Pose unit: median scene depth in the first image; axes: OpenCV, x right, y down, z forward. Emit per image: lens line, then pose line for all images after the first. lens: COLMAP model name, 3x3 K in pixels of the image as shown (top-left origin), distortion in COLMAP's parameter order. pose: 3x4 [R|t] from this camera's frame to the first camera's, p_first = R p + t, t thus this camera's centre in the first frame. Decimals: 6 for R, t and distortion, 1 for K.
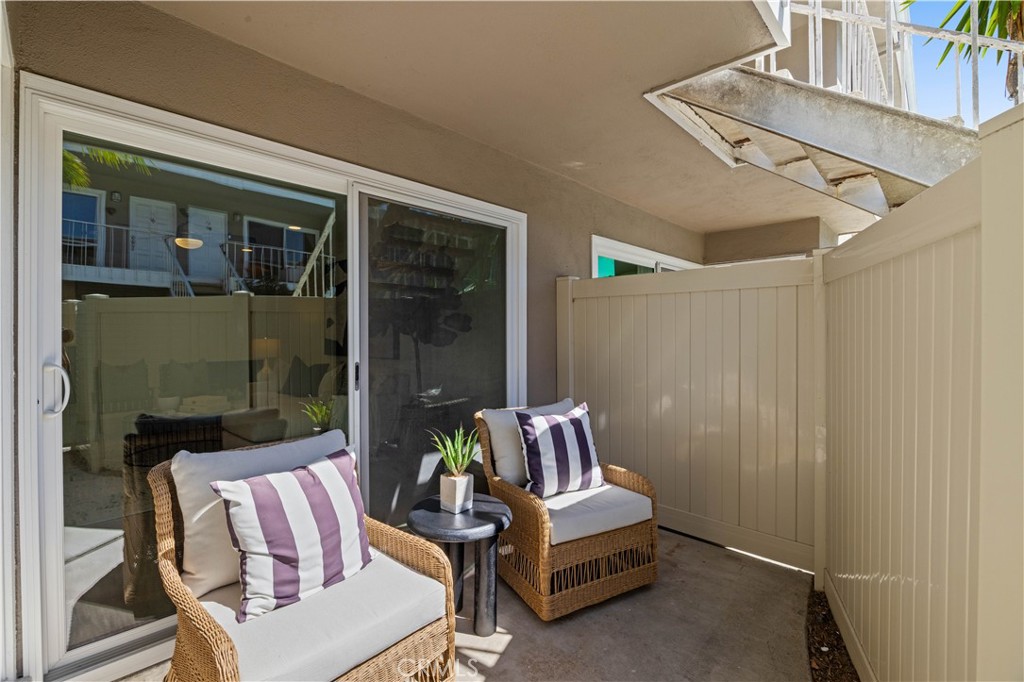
lens RADIAL K [[448.7, 0, 514.1], [0, 448.7, 338.5], [0, 0, 1]] dist [-0.021222, -0.000329]
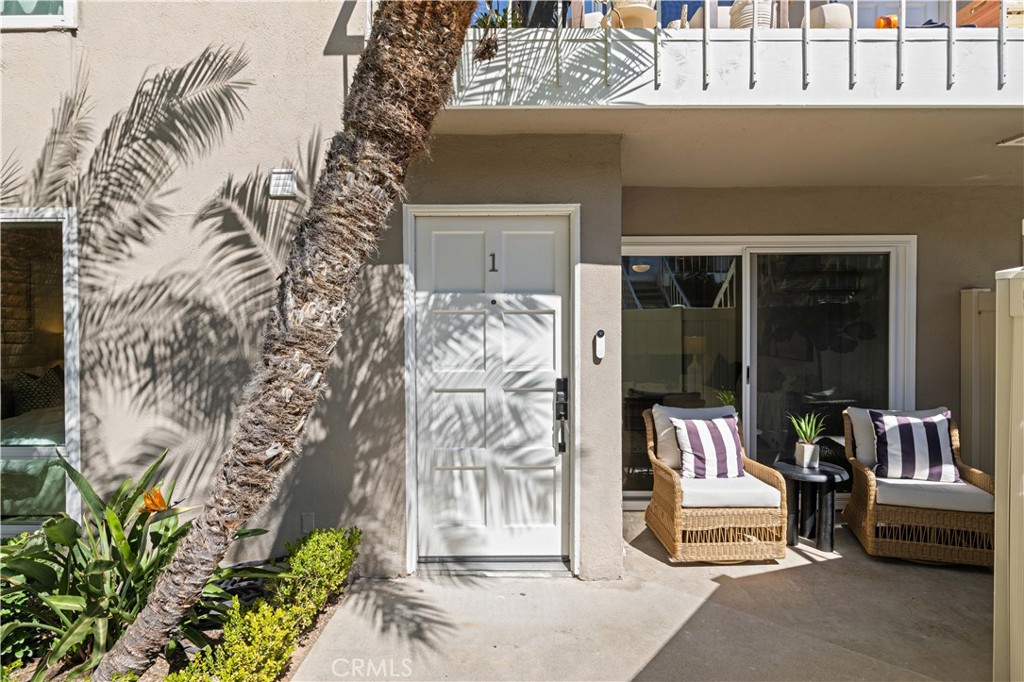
lens RADIAL K [[558.7, 0, 512.2], [0, 558.7, 332.5], [0, 0, 1]] dist [-0.003610, 0.000322]
pose [[0.677239, 0.010446, -0.735689, 0.514554], [0.000216, 0.999896, 0.014396, -0.090022], [0.735763, -0.009908, 0.677167, -0.900691]]
